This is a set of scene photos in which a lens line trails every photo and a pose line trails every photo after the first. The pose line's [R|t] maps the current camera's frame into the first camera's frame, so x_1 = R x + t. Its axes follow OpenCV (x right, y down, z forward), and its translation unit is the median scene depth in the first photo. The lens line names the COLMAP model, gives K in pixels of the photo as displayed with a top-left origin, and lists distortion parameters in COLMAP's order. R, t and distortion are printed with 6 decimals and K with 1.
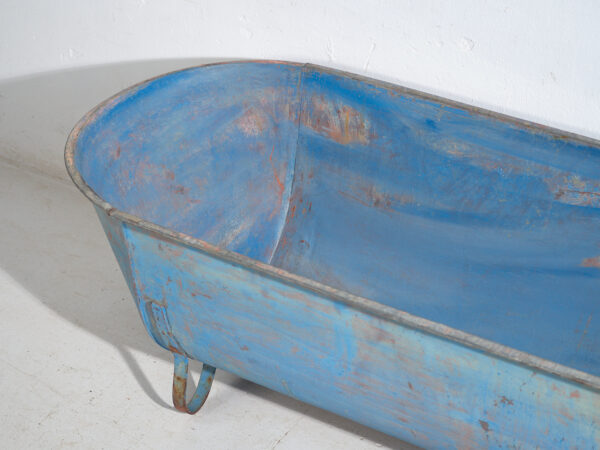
lens RADIAL K [[1492.8, 0, 299.1], [0, 1492.8, 221.7], [0, 0, 1]] dist [0.037695, 0.000000]
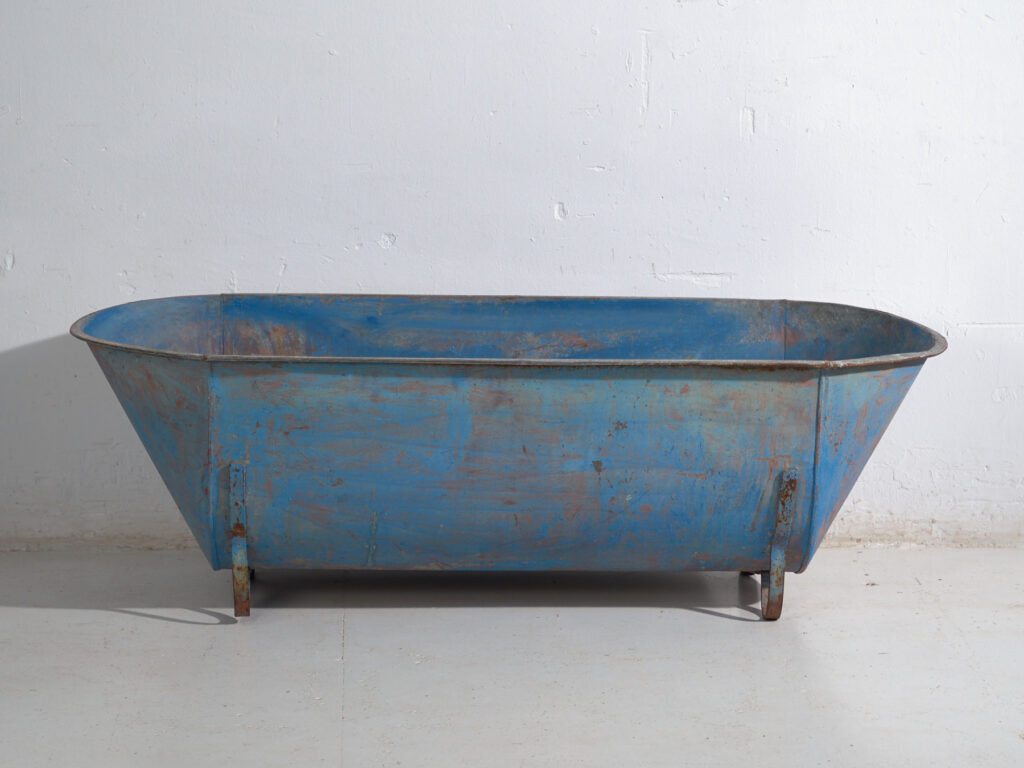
lens RADIAL K [[3337.6, 0, 517.8], [0, 3337.6, 385.4], [0, 0, 1]] dist [-0.103438, 0.000000]
pose [[0.833325, -0.095331, 0.544501, -1.067628], [0.287338, 0.916189, -0.279346, 0.636235], [-0.472235, 0.389242, 0.790876, -0.804690]]
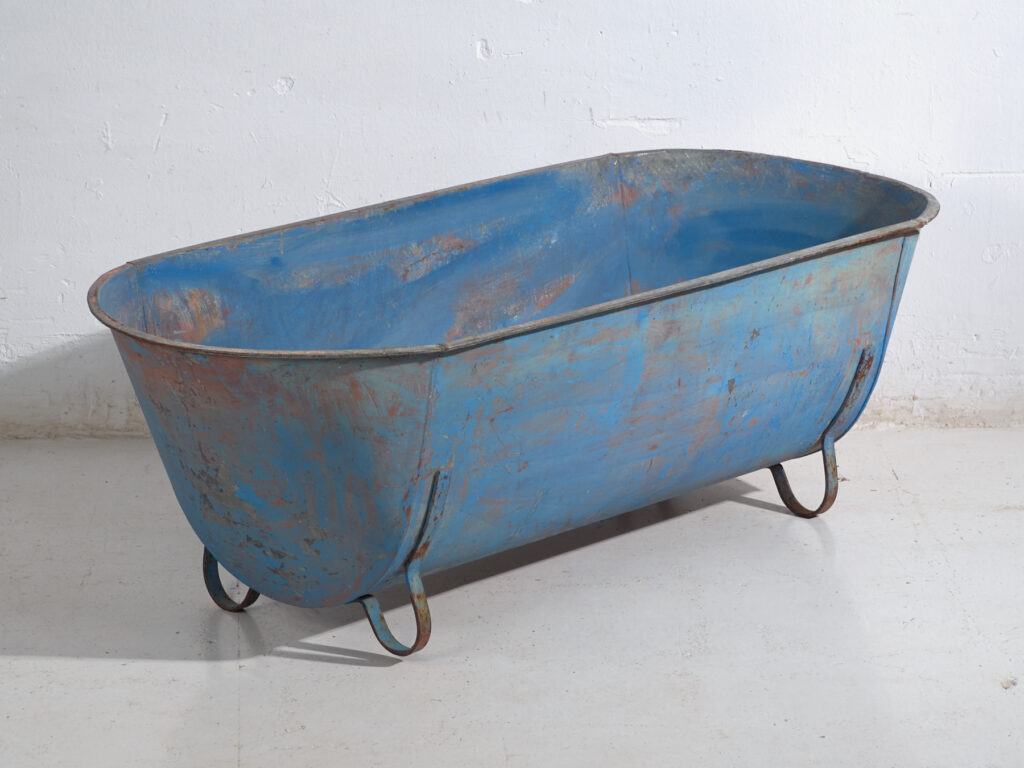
lens RADIAL K [[4183.9, 0, 505.2], [0, 4183.9, 384.9], [0, 0, 1]] dist [-0.011543, 0.000000]
pose [[0.202025, -0.266456, 0.942437, -2.046563], [0.516262, 0.846702, 0.128721, -0.238782], [-0.832262, 0.460539, 0.308616, 0.245067]]
